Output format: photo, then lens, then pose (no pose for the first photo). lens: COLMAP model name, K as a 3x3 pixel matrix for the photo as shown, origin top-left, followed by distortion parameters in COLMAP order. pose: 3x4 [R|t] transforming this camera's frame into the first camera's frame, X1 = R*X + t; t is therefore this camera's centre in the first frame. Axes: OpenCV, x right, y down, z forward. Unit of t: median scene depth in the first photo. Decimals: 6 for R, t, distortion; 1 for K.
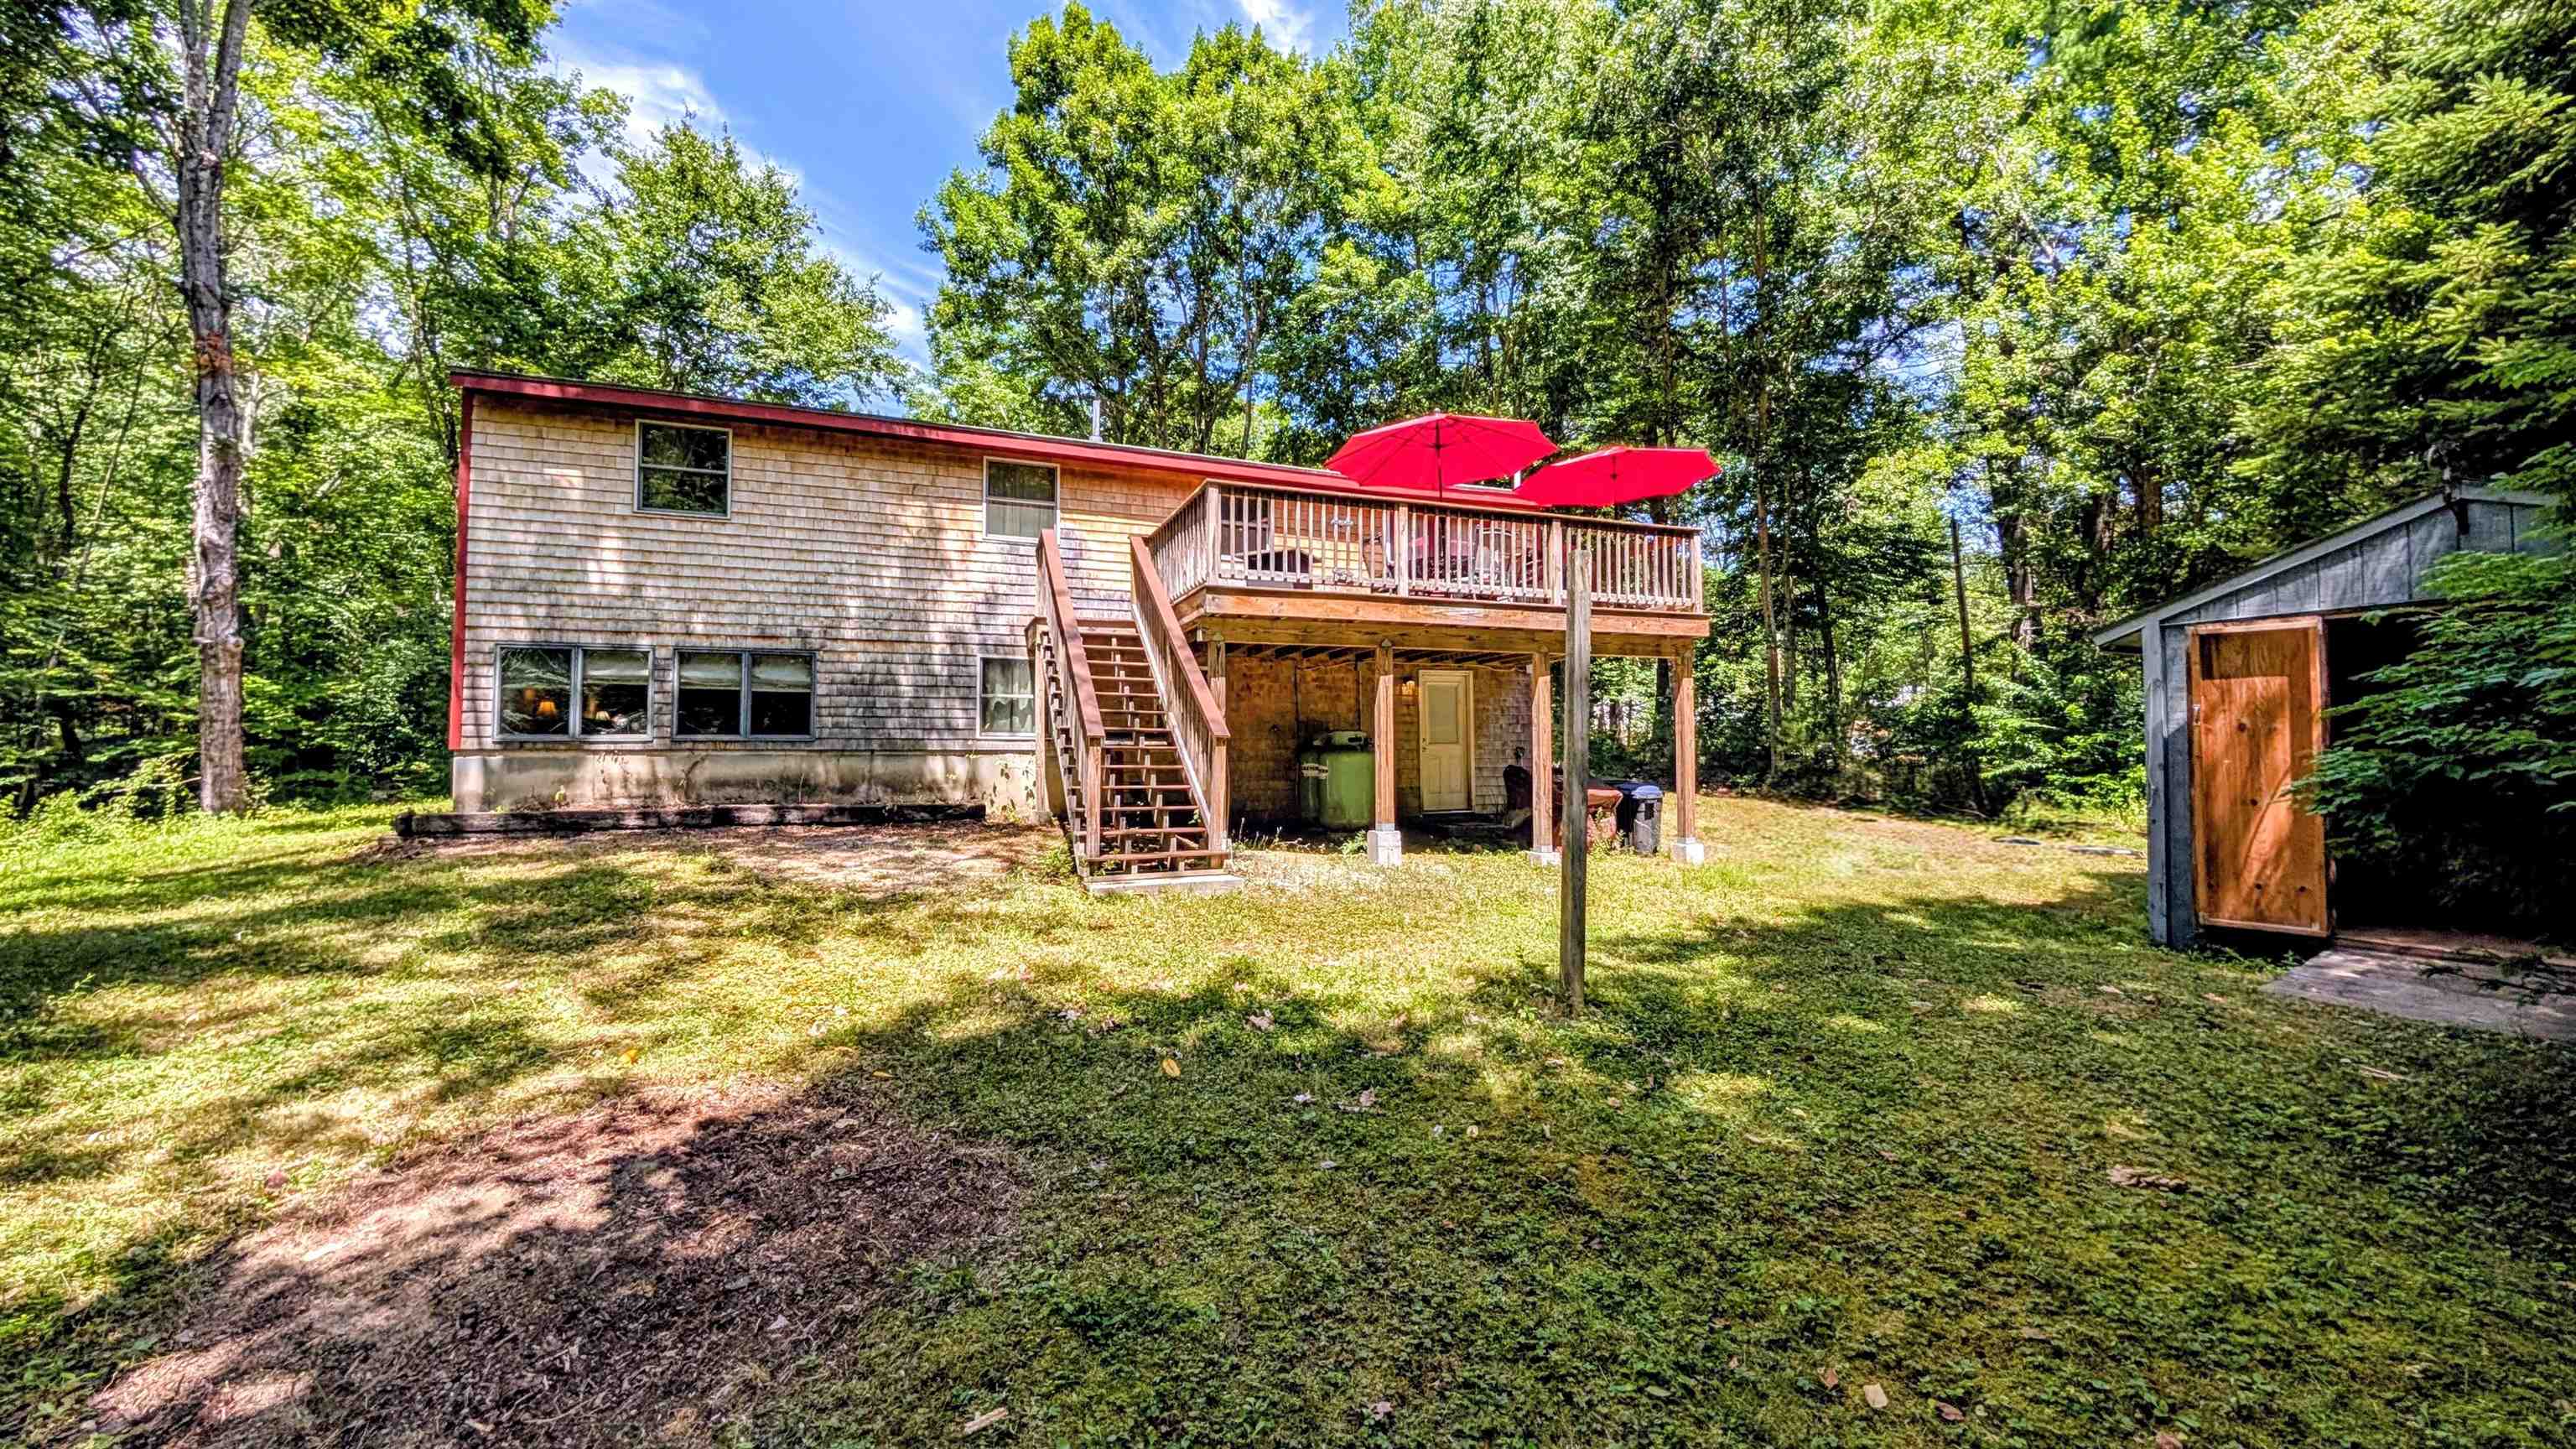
lens RADIAL K [[920.0, 0, 1289.8], [0, 920.0, 728.1], [0, 0, 1]] dist [0.000367, 0.000089]
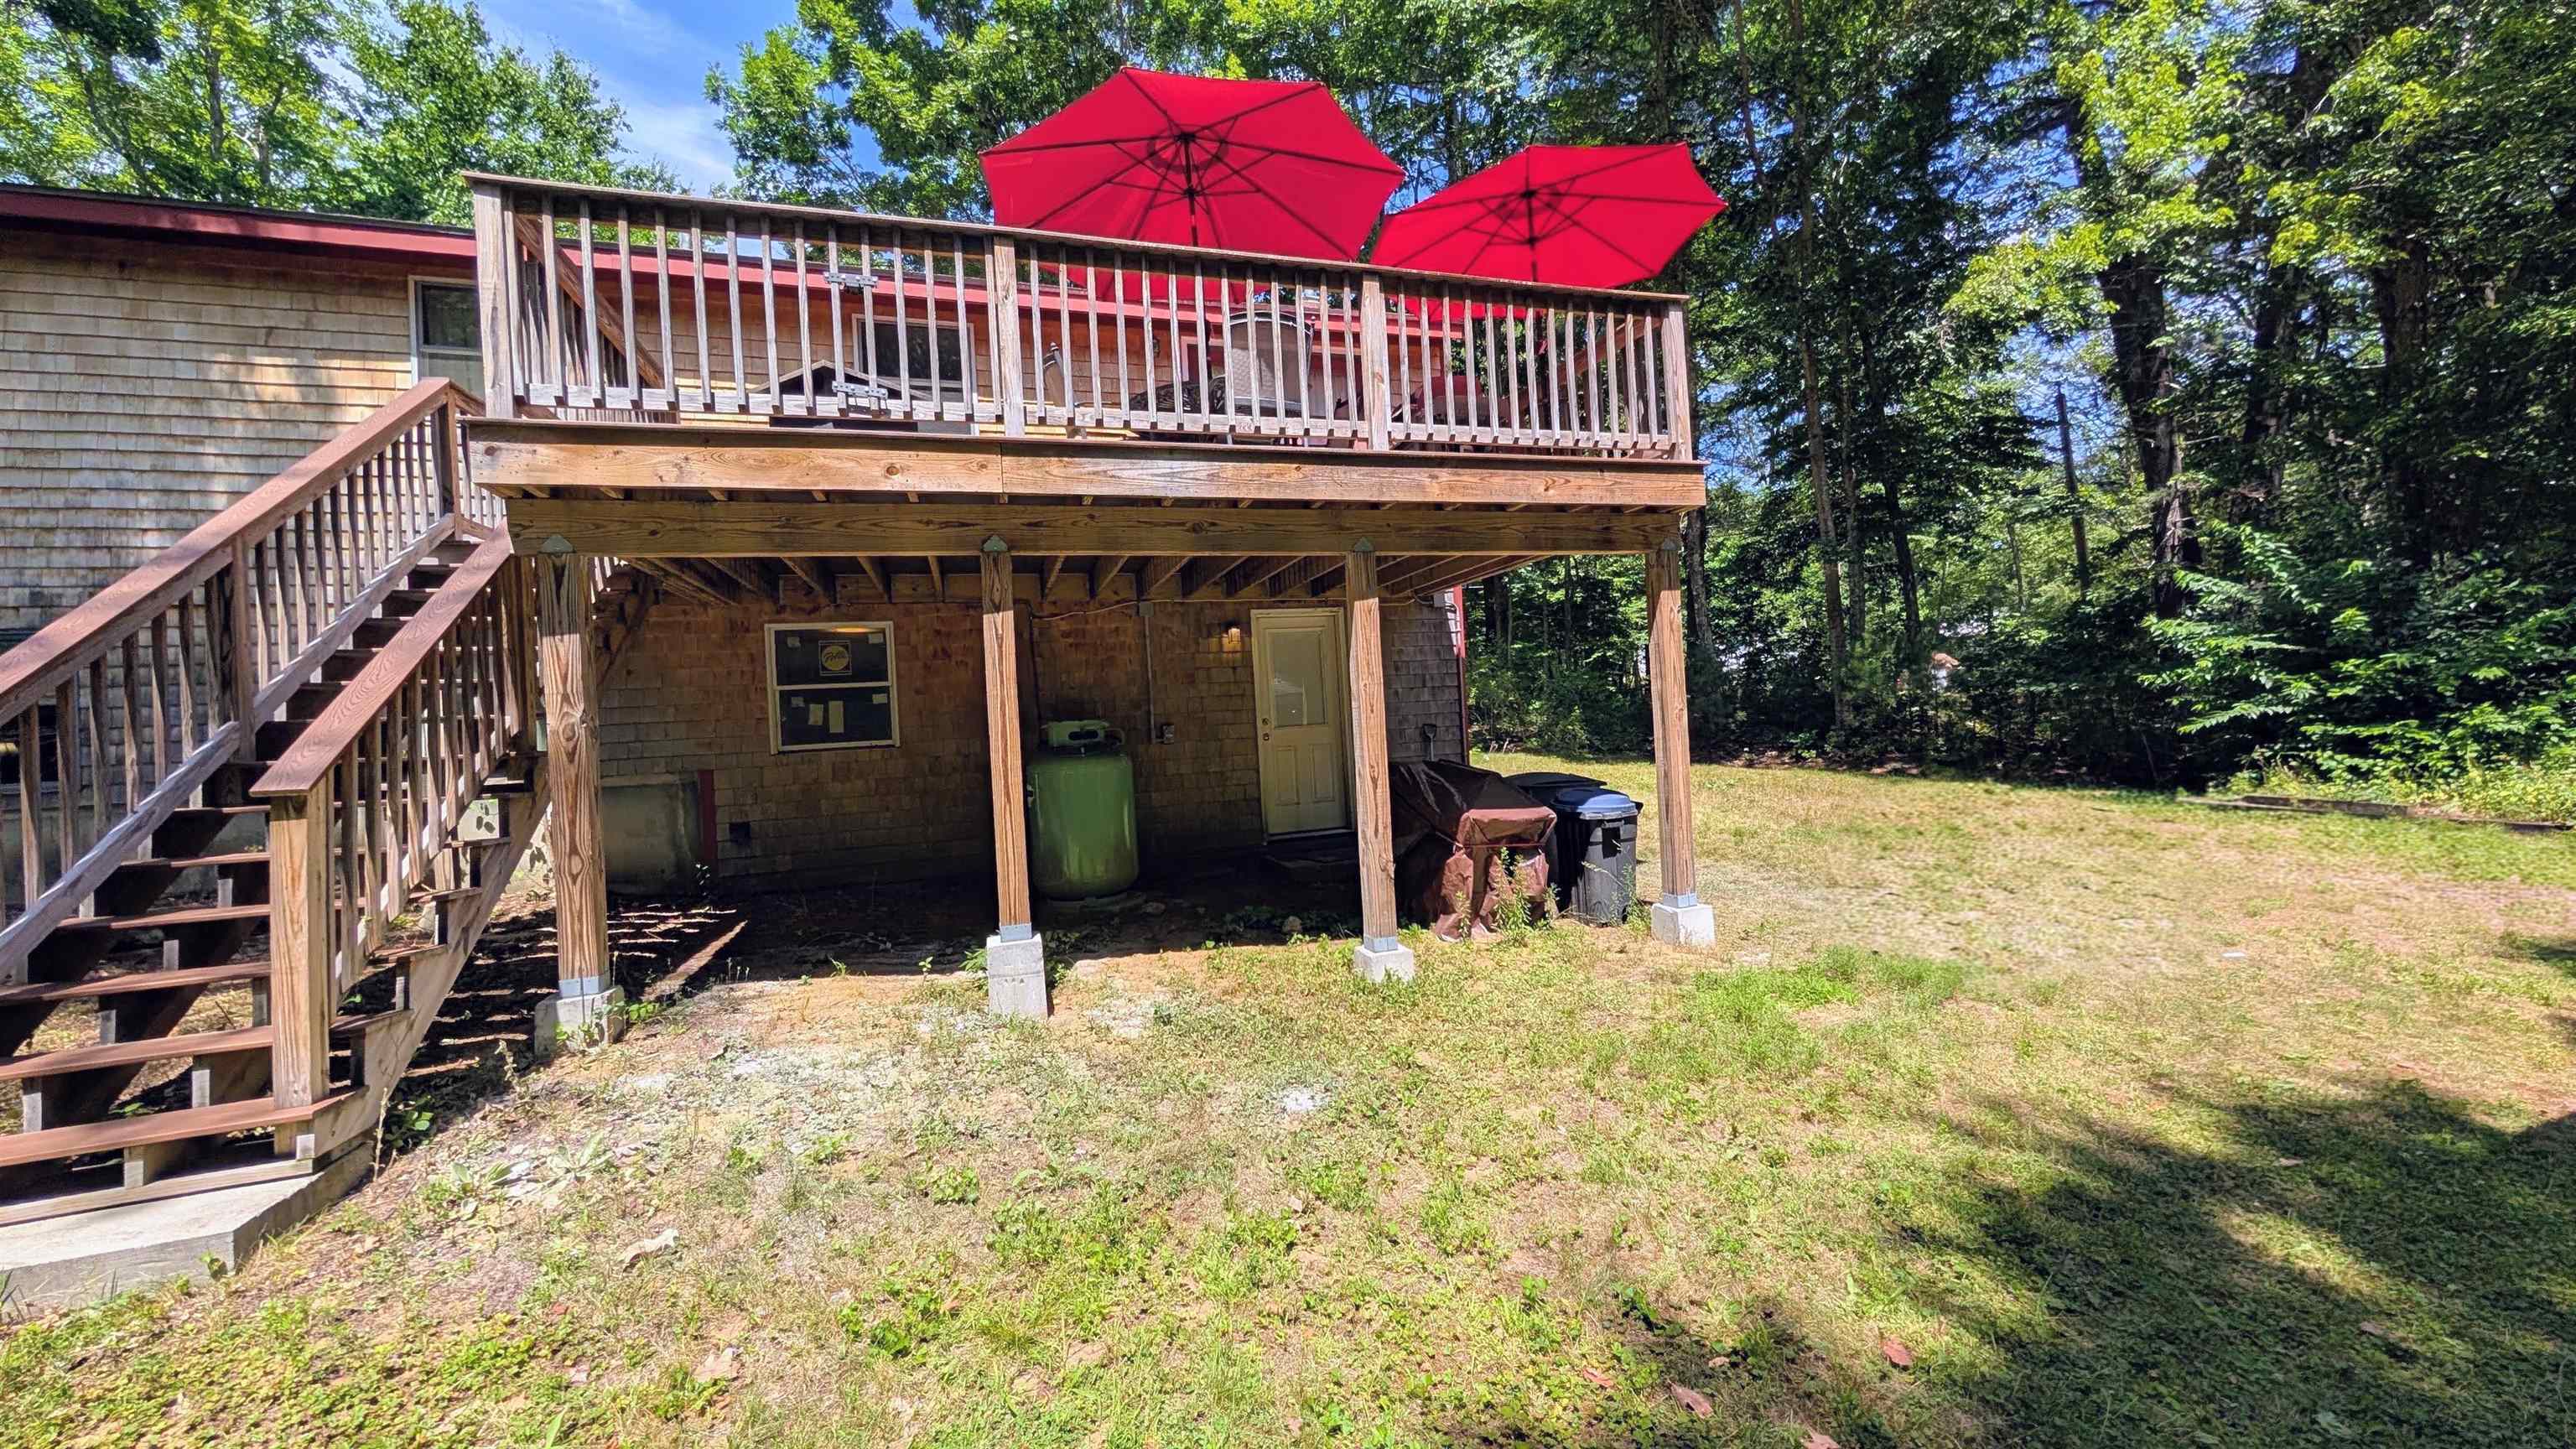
lens RADIAL K [[920.0, 0, 1285.5], [0, 920.0, 713.2], [0, 0, 1]] dist [0.000367, 0.000089]
pose [[0.997222, -0.049792, -0.055396, 0.173105], [0.051045, 0.998466, 0.021439, -0.004864], [0.054244, -0.024208, 0.998234, 0.334826]]
